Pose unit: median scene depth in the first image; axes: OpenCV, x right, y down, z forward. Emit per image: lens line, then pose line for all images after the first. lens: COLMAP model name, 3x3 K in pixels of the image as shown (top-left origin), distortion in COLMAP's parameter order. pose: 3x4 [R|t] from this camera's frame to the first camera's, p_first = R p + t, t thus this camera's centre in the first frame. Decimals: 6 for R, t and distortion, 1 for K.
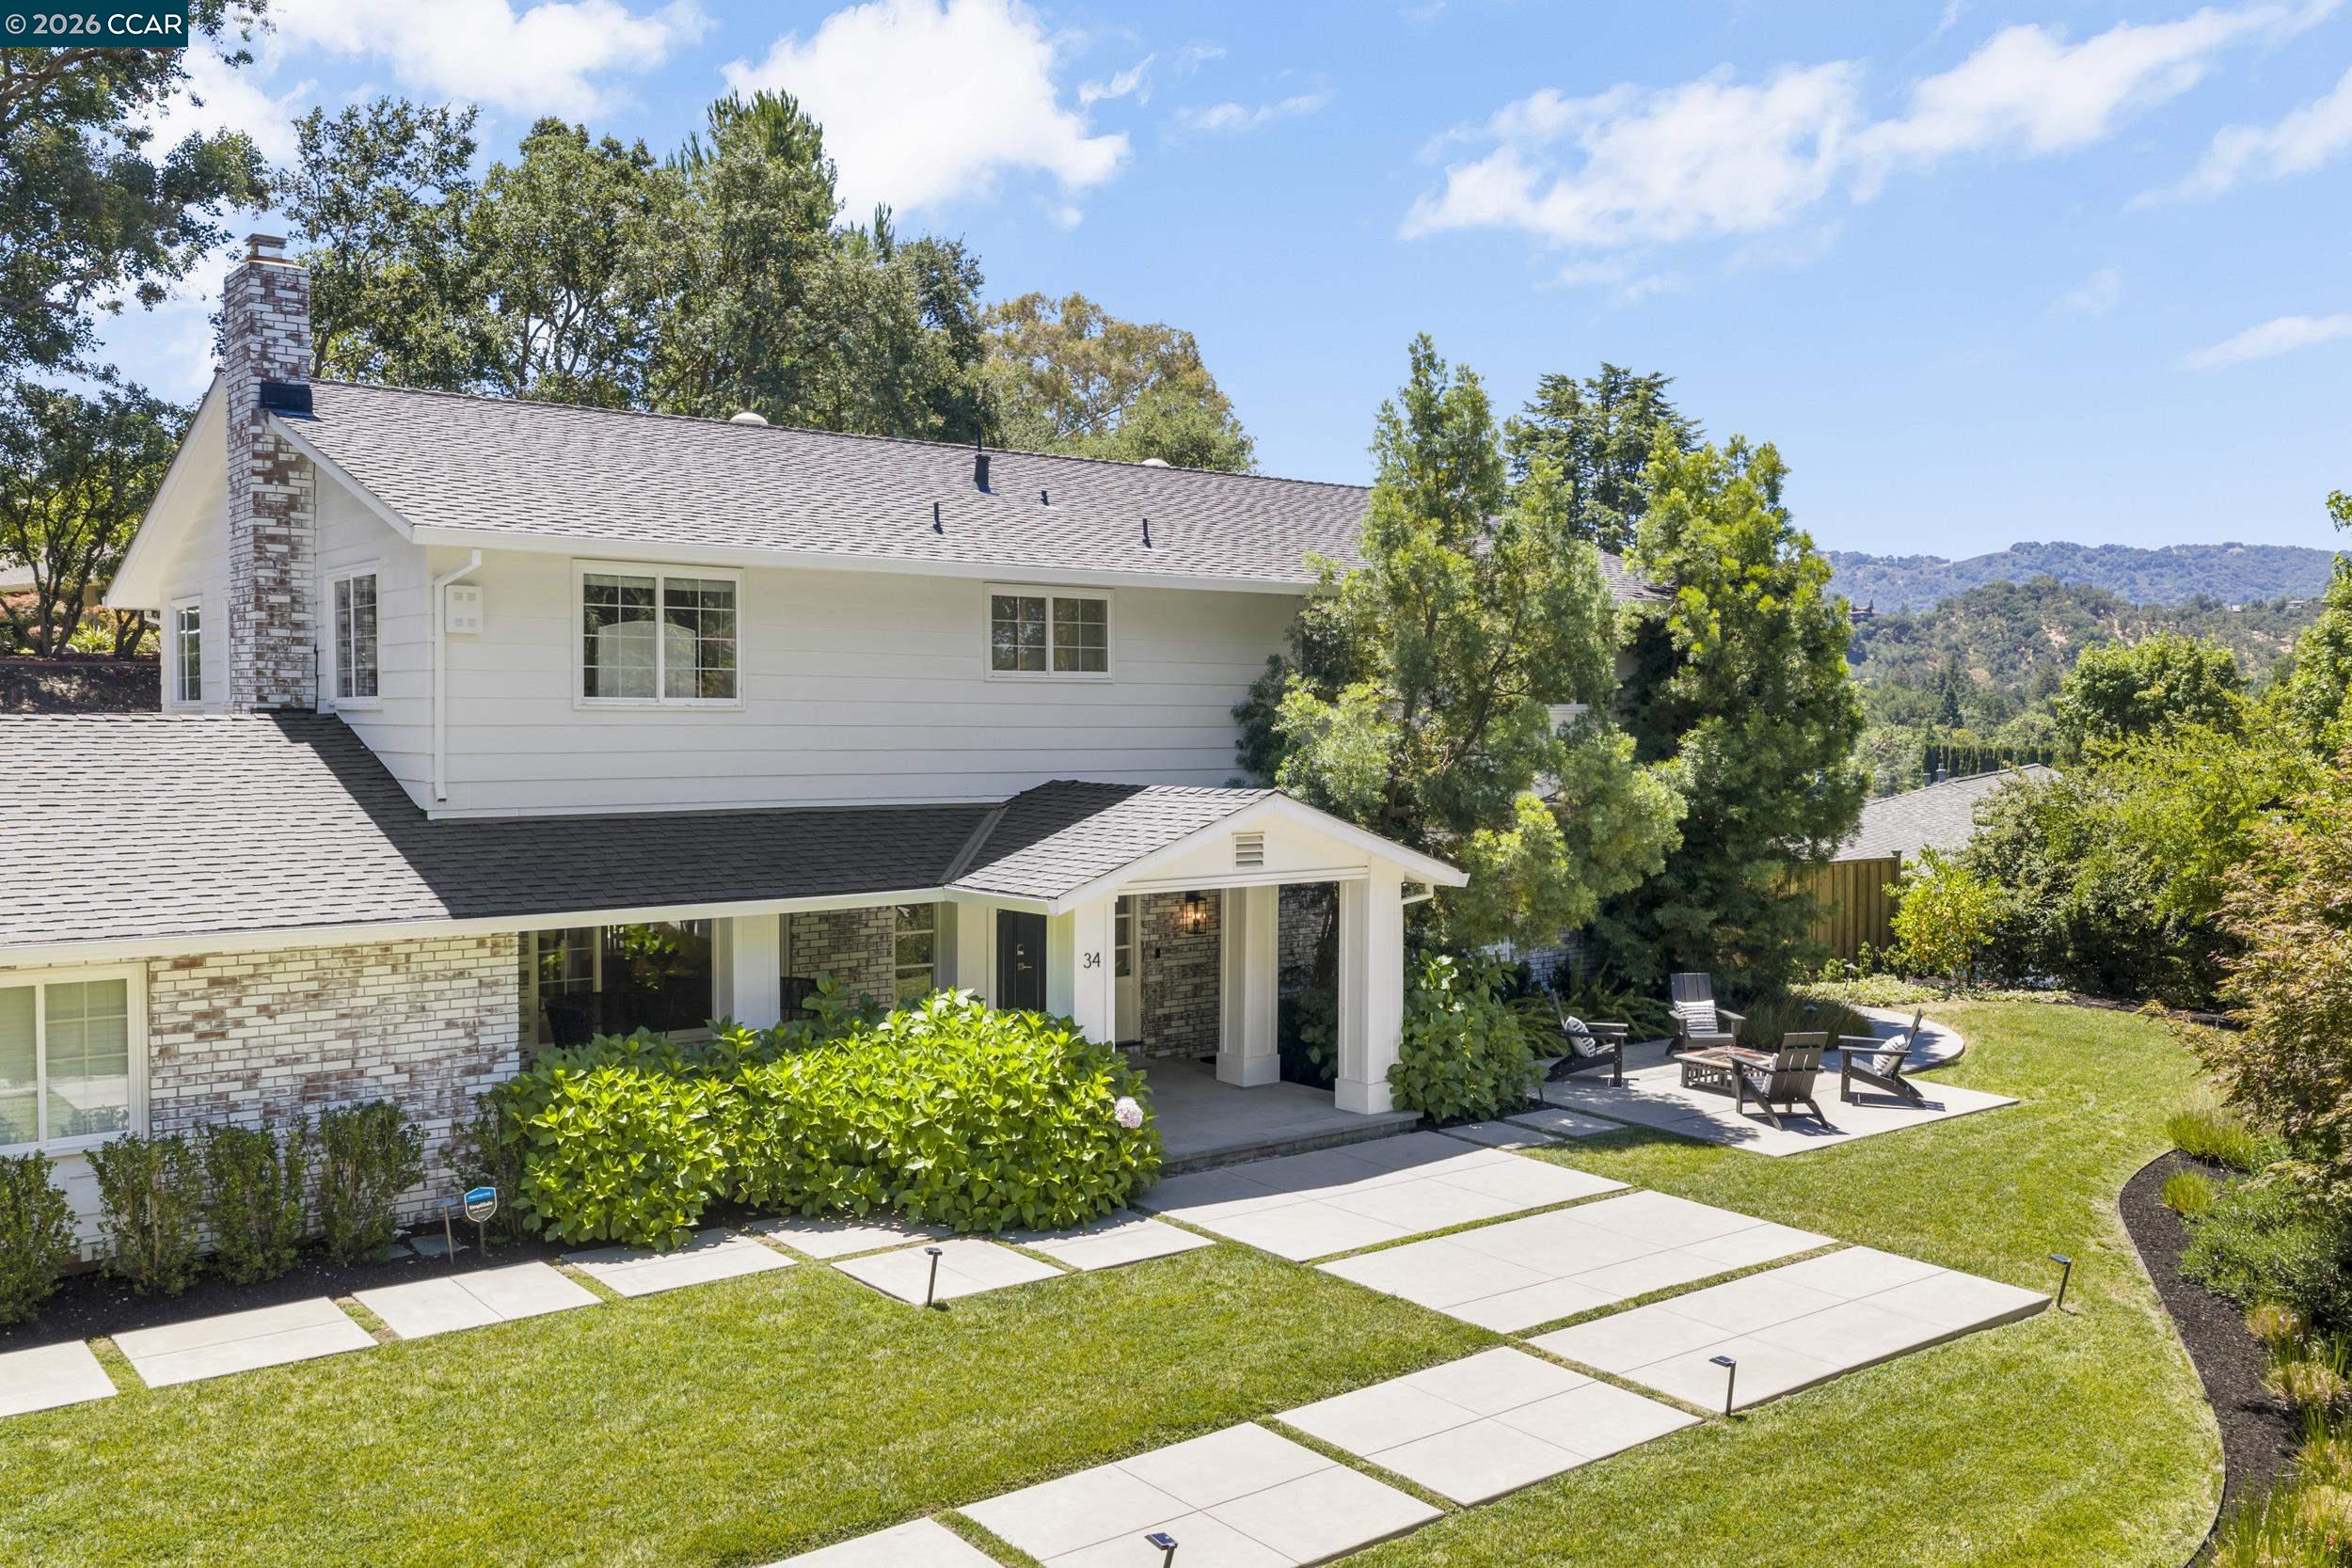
lens RADIAL K [[1950.1, 0, 1181.6], [0, 1950.1, 789.6], [0, 0, 1]] dist [0.031645, -0.062636]
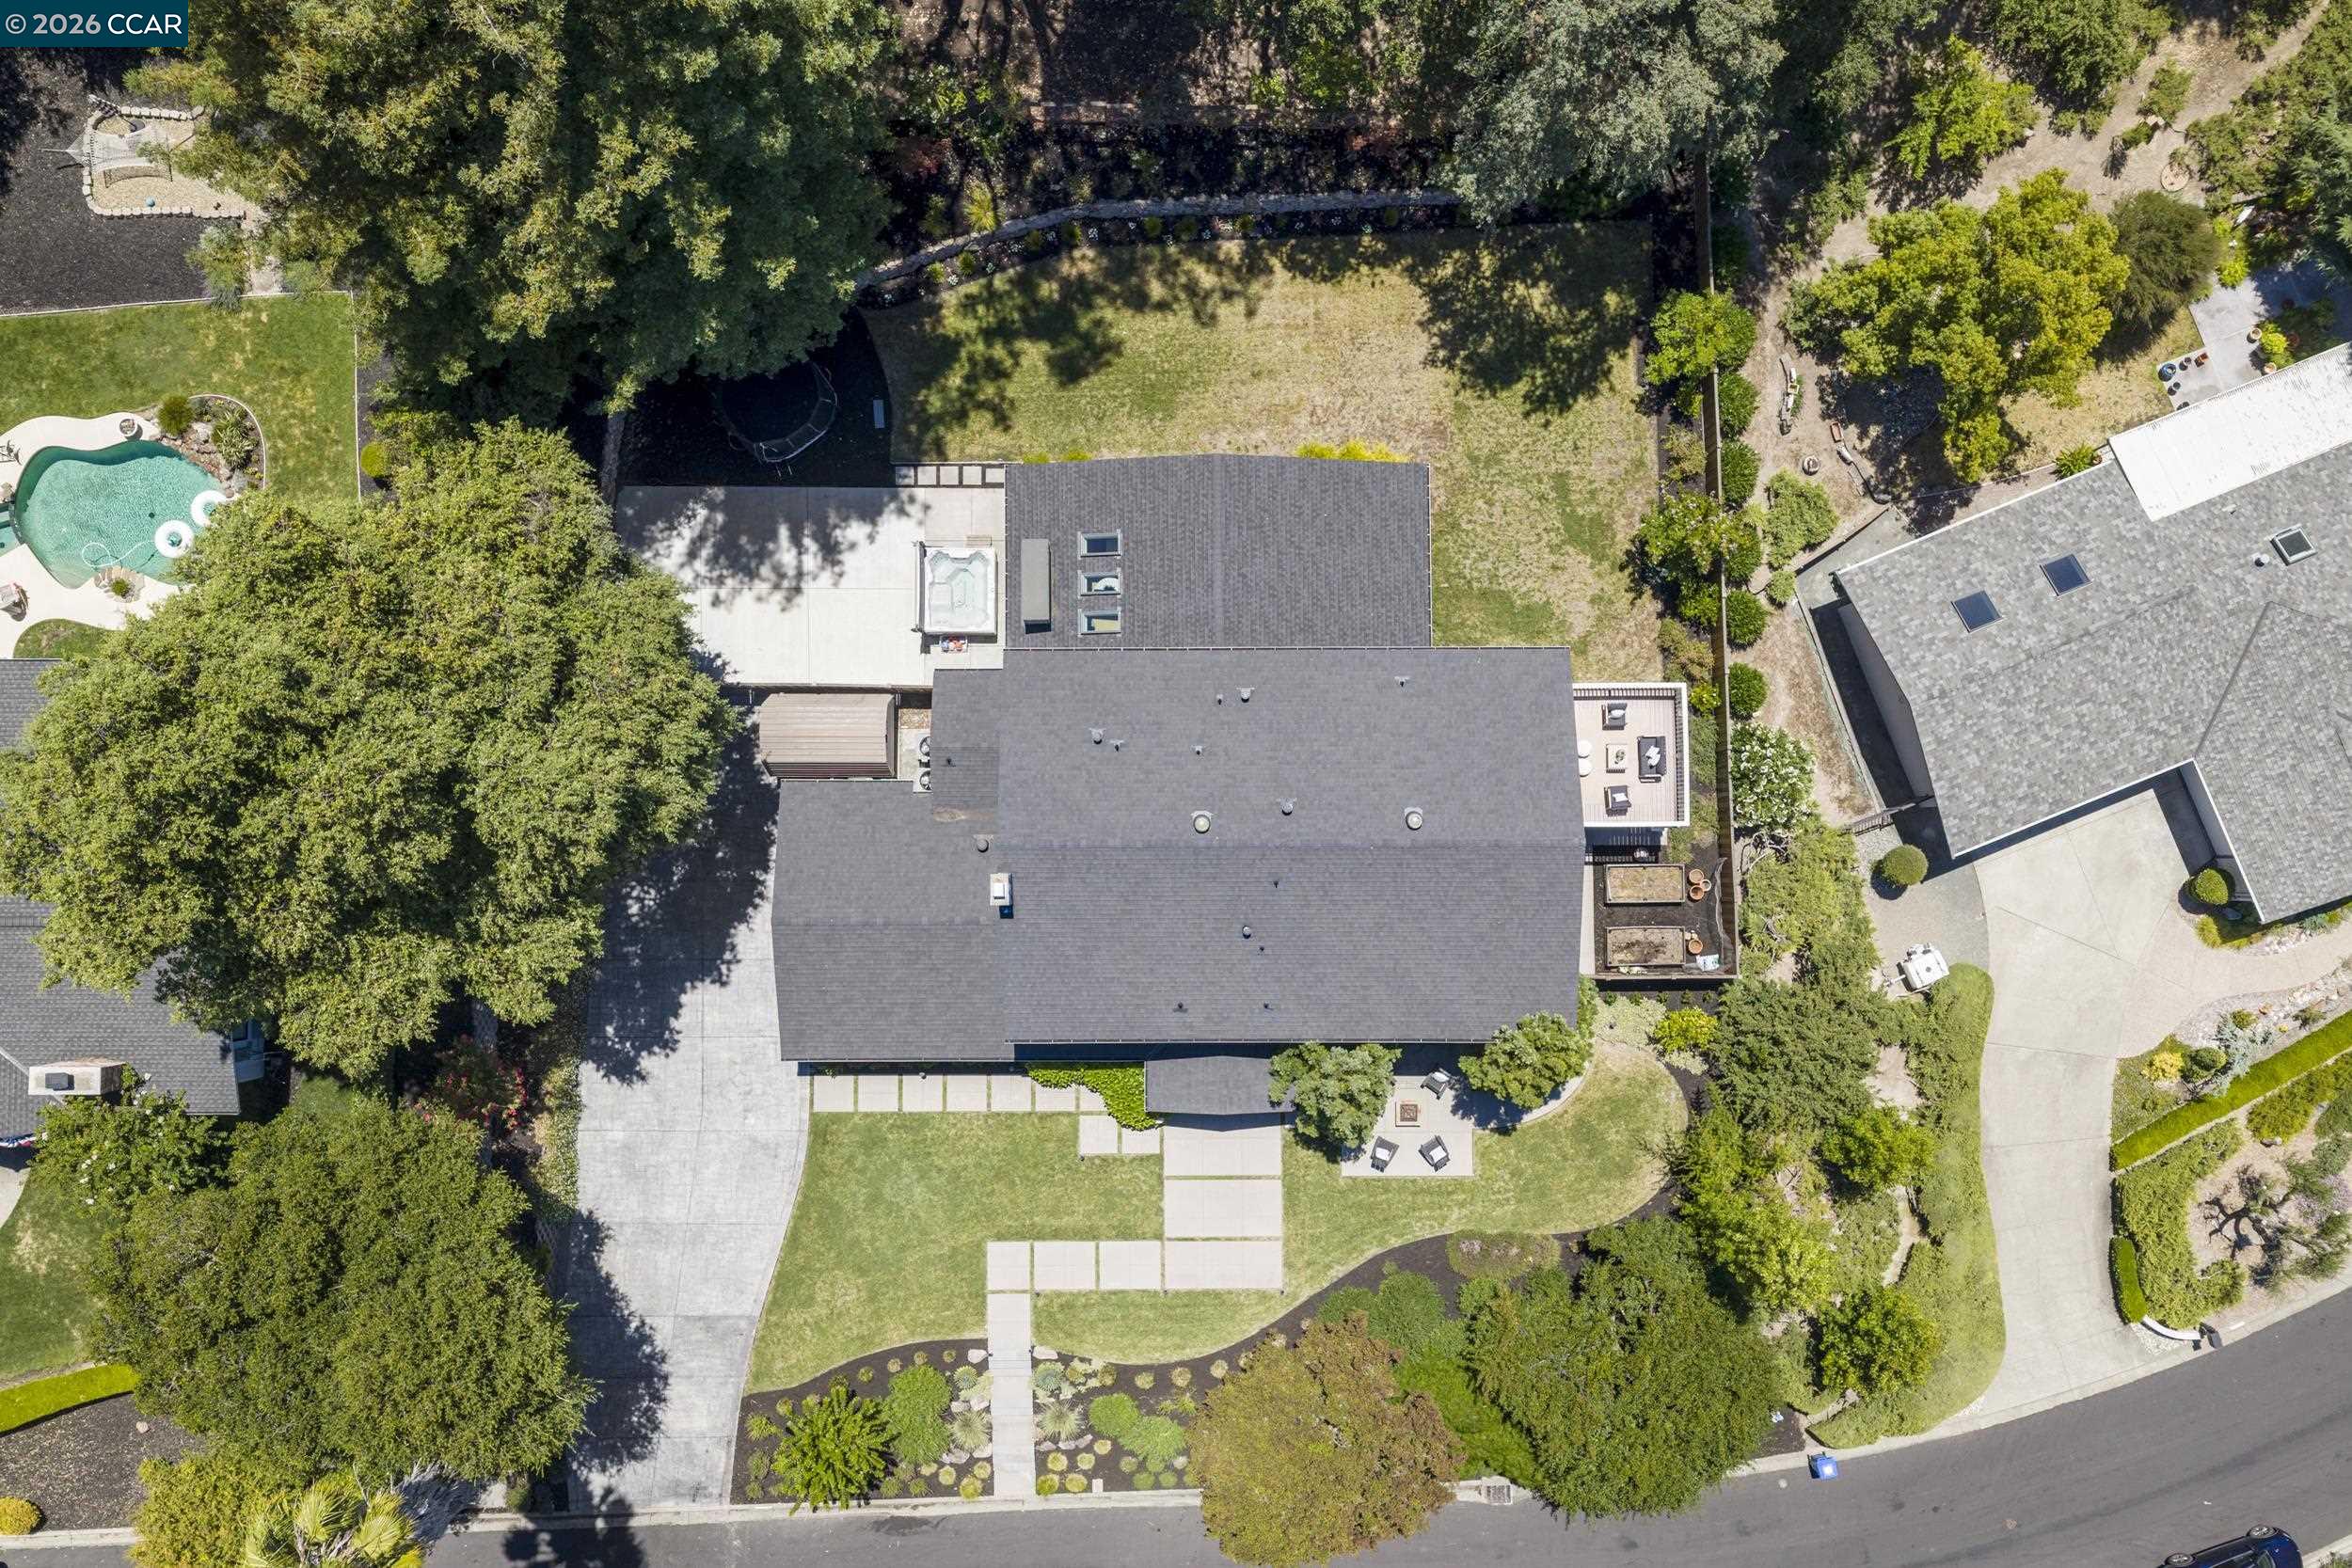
lens RADIAL K [[1950.1, 0, 1153.4], [0, 1950.1, 795.8], [0, 0, 1]] dist [0.031645, -0.062636]
pose [[0.785709, 0.618055, -0.025859, -0.301544], [-0.024071, 0.072318, 0.997091, -3.369173], [0.618127, -0.782801, 0.071698, 1.061674]]
